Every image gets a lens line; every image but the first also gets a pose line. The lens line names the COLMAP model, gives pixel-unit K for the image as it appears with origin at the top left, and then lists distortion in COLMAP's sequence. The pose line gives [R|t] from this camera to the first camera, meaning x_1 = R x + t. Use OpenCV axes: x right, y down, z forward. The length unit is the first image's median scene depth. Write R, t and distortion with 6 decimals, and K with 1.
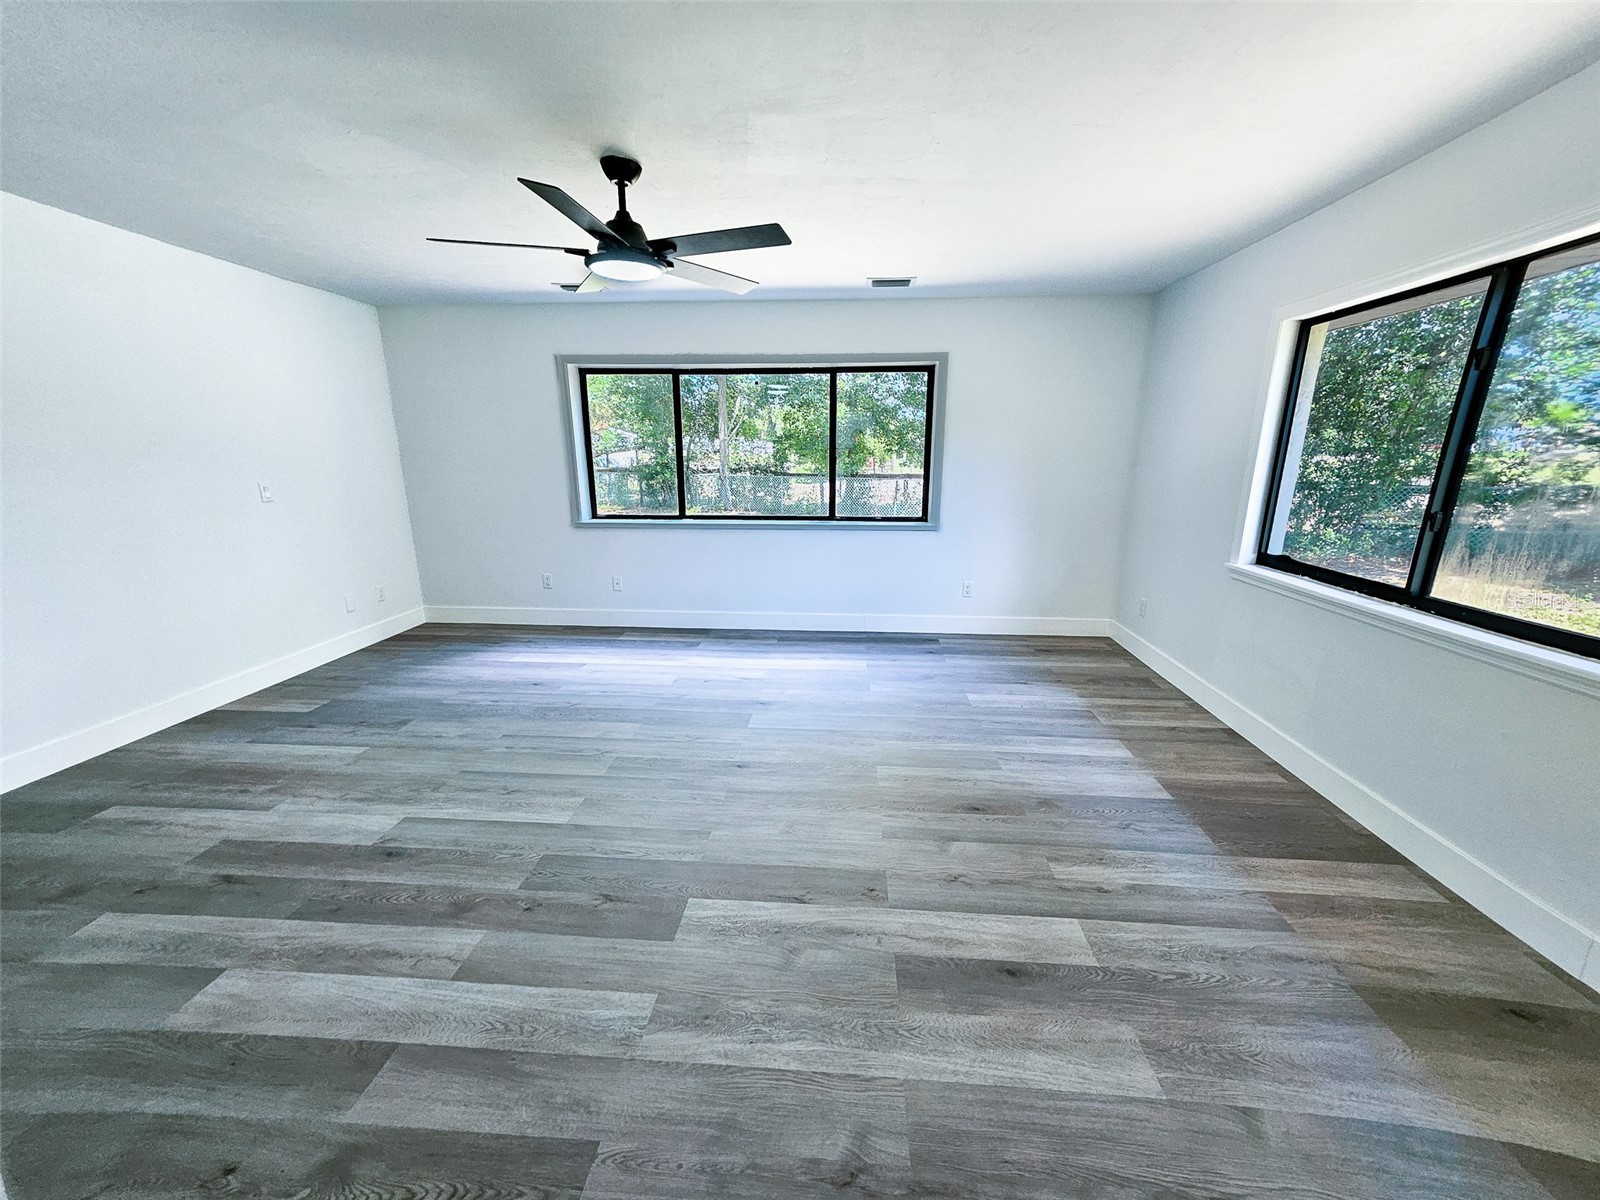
lens RADIAL K [[608.7, 0, 800.0], [0, 608.7, 600.0], [0, 0, 1]] dist [0.011271, 0.000116]
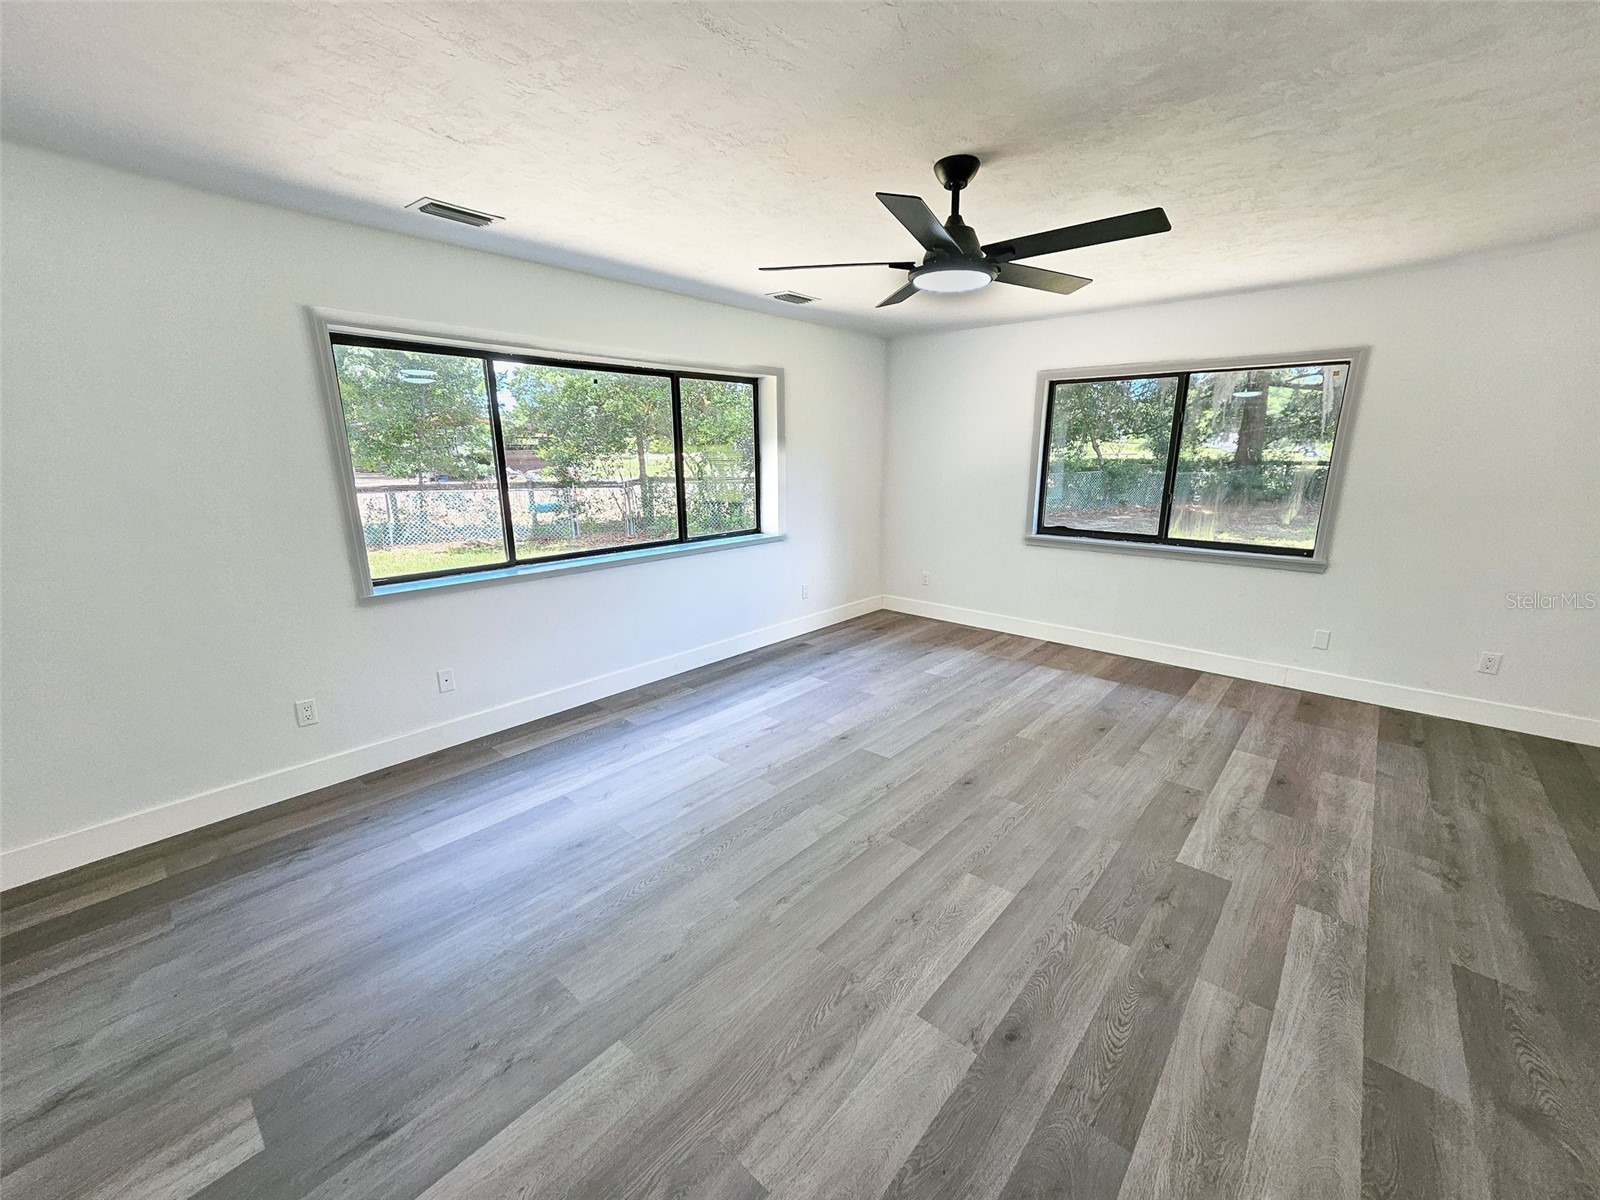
lens RADIAL K [[640.2, 0, 798.2], [0, 640.2, 608.7], [0, 0, 1]] dist [0.013109, 0.000596]
pose [[0.610295, -0.194610, 0.767897, -1.048867], [0.194337, 0.976514, 0.093029, -0.165431], [-0.767967, 0.092456, 0.633782, 0.524396]]
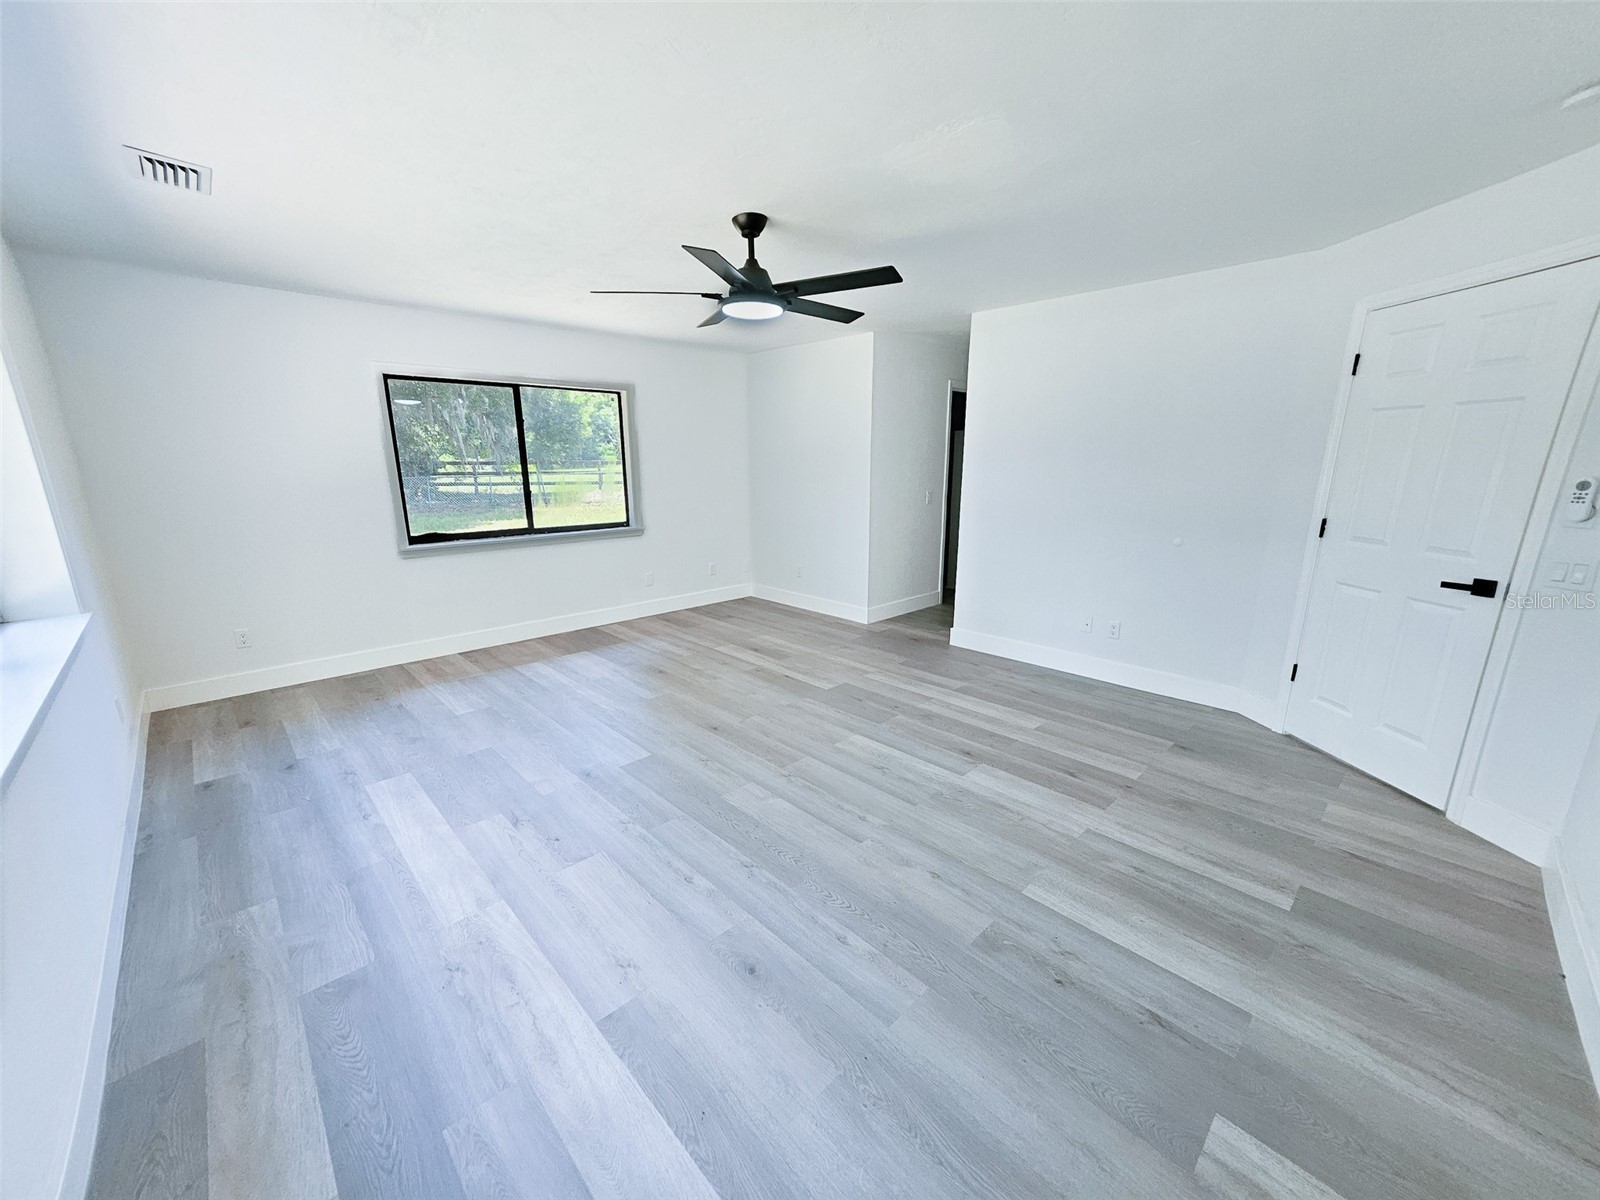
lens RADIAL K [[640.2, 0, 798.2], [0, 640.2, 608.7], [0, 0, 1]] dist [0.013109, 0.000596]
pose [[-0.738036, -0.154267, 0.656890, -1.024597], [0.167698, 0.901035, 0.400017, -0.419902], [-0.653590, 0.405387, -0.639126, 1.629445]]
